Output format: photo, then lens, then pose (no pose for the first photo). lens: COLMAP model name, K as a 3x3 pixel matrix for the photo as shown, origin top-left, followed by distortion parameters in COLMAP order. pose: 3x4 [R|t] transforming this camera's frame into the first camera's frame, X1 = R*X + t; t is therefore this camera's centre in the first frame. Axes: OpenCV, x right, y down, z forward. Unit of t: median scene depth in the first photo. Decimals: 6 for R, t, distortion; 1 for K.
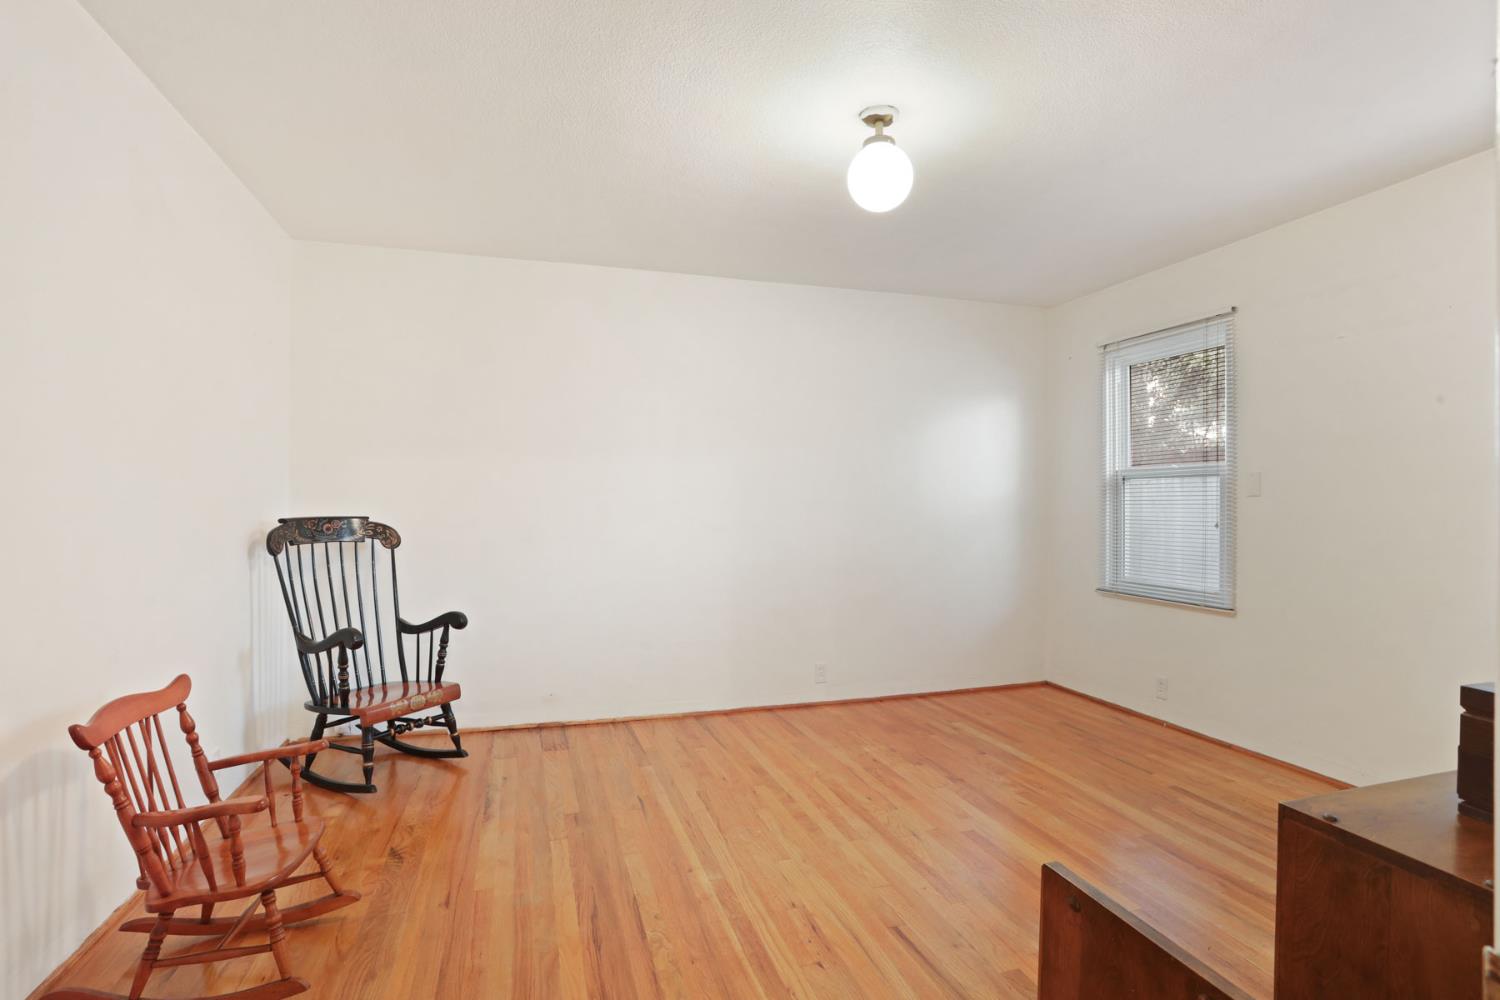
lens RADIAL K [[725.3, 0, 746.7], [0, 725.3, 498.5], [0, 0, 1]] dist [-0.078609, 0.029996]
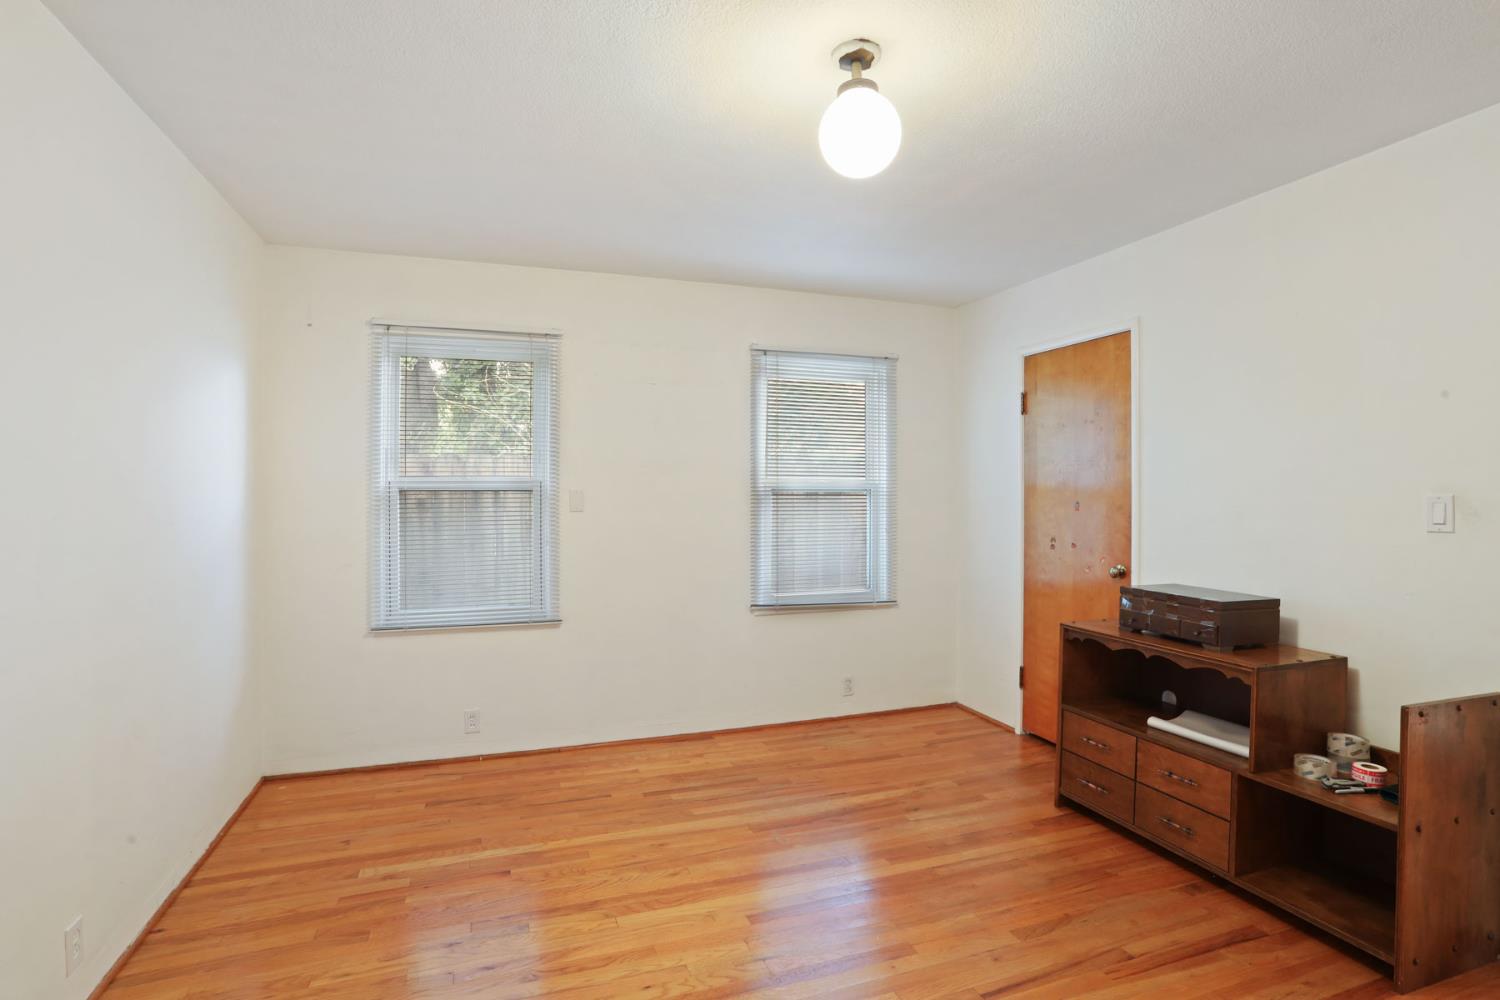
lens RADIAL K [[725.3, 0, 746.7], [0, 725.3, 498.5], [0, 0, 1]] dist [-0.078609, 0.029996]
pose [[-0.044225, -0.005123, 0.999008, -0.387705], [0.001021, 0.999986, 0.005173, -0.027636], [-0.999021, 0.001249, -0.044219, 0.763335]]
